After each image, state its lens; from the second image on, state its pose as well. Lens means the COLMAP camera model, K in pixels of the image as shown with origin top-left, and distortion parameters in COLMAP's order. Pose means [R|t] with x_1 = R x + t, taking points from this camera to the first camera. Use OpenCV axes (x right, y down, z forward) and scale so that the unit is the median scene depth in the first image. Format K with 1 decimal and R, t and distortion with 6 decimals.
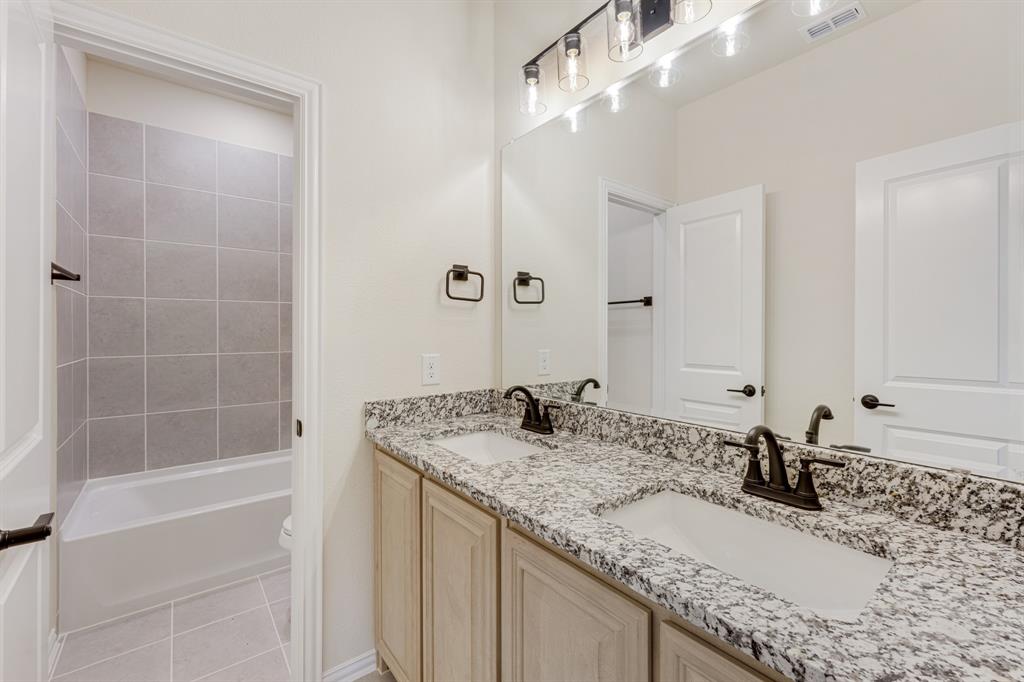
lens RADIAL K [[409.8, 0, 507.4], [0, 409.8, 337.4], [0, 0, 1]] dist [0.000134, 0.000087]
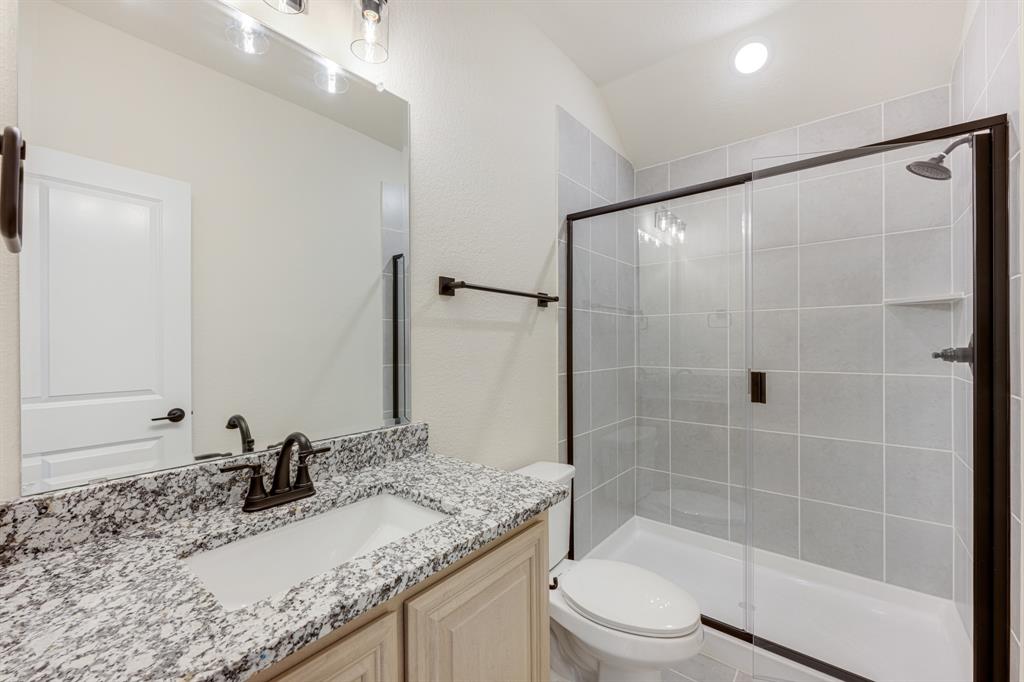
lens RADIAL K [[409.9, 0, 519.5], [0, 409.9, 343.8], [0, 0, 1]] dist [0.000986, 0.000133]
pose [[-0.267588, 0.010765, 0.963473, -0.575631], [0.009589, 0.999918, -0.008509, -0.005432], [-0.963486, 0.006962, -0.267670, 0.727175]]
